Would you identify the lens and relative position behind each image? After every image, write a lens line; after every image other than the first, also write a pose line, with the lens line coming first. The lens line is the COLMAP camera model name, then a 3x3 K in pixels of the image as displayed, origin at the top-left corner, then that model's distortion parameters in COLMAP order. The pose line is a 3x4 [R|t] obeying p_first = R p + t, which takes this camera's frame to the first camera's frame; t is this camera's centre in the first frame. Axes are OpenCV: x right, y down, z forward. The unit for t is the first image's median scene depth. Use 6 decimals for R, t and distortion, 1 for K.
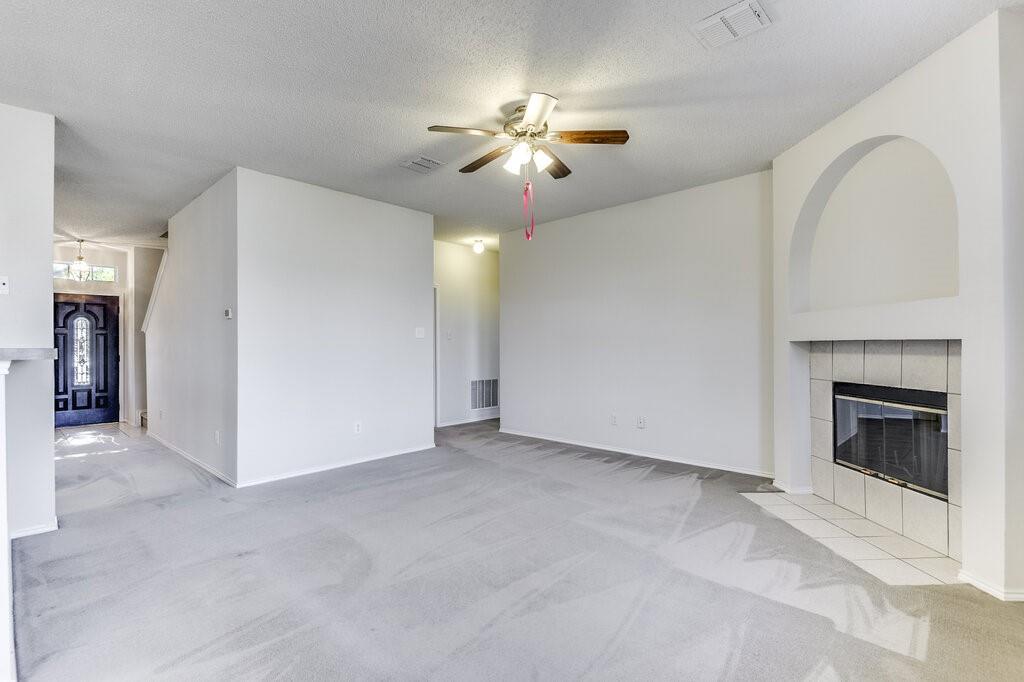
lens RADIAL K [[487.1, 0, 510.4], [0, 487.1, 343.9], [0, 0, 1]] dist [-0.022375, 0.000223]
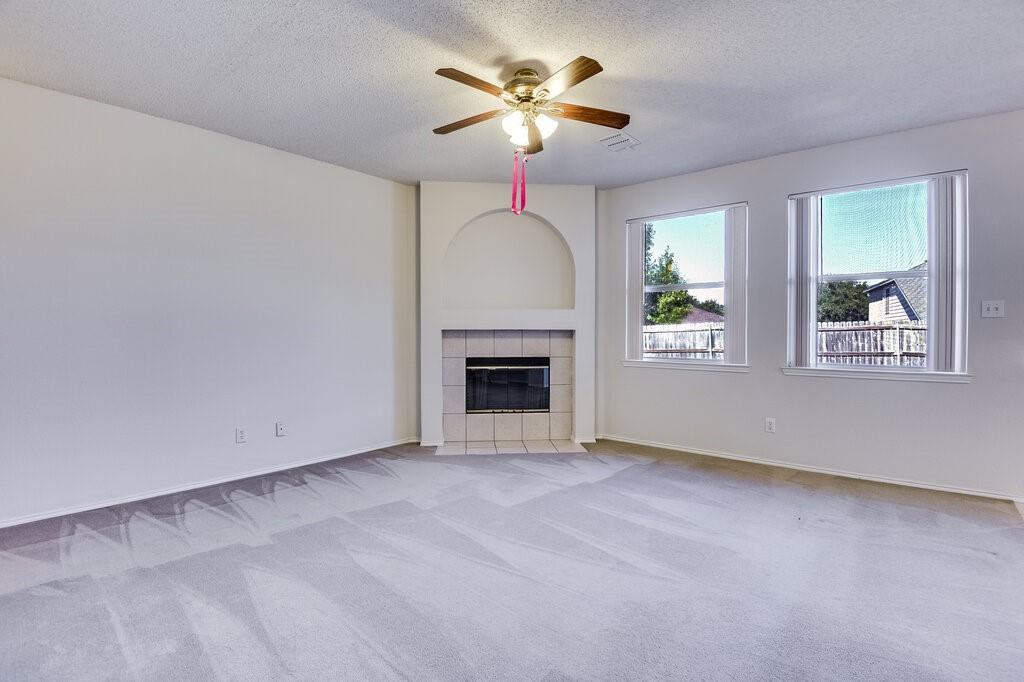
lens RADIAL K [[487.1, 0, 510.4], [0, 487.1, 343.9], [0, 0, 1]] dist [-0.022375, 0.000223]
pose [[-0.083601, -0.024131, 0.996207, -0.896440], [-0.005491, 0.999703, 0.023755, 0.000842], [-0.996484, -0.003484, -0.083709, 1.105734]]
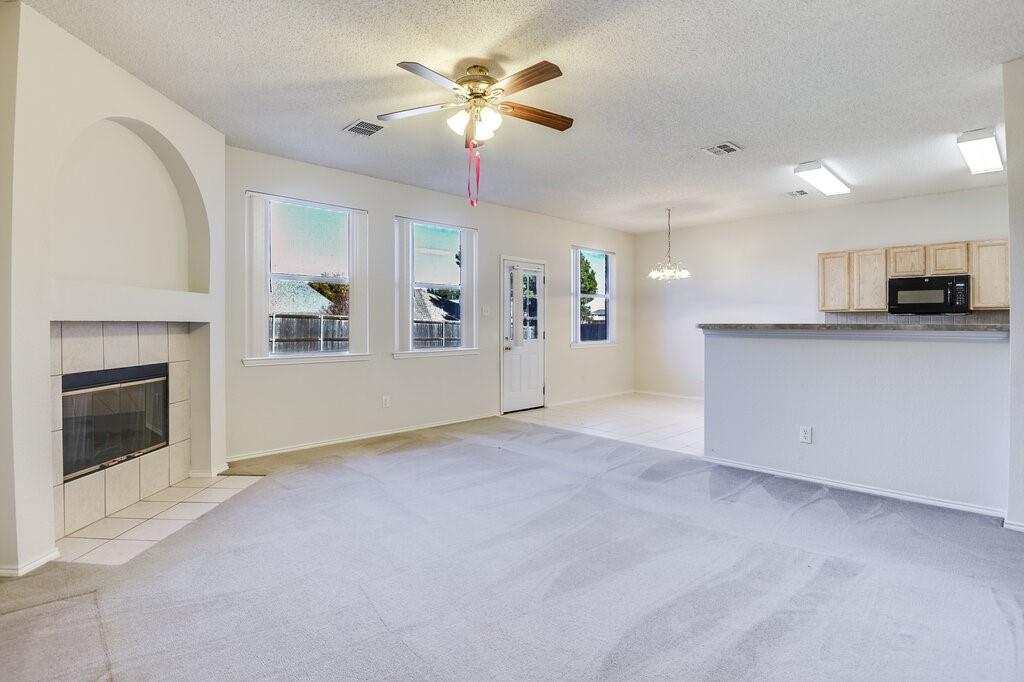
lens RADIAL K [[509.2, 0, 510.9], [0, 509.2, 326.4], [0, 0, 1]] dist [-0.001165, -0.027619]
pose [[-0.999960, 0.003349, -0.008293, -0.014871], [0.003367, 0.999992, -0.002230, 0.007485], [0.008285, -0.002258, -0.999963, 1.993710]]
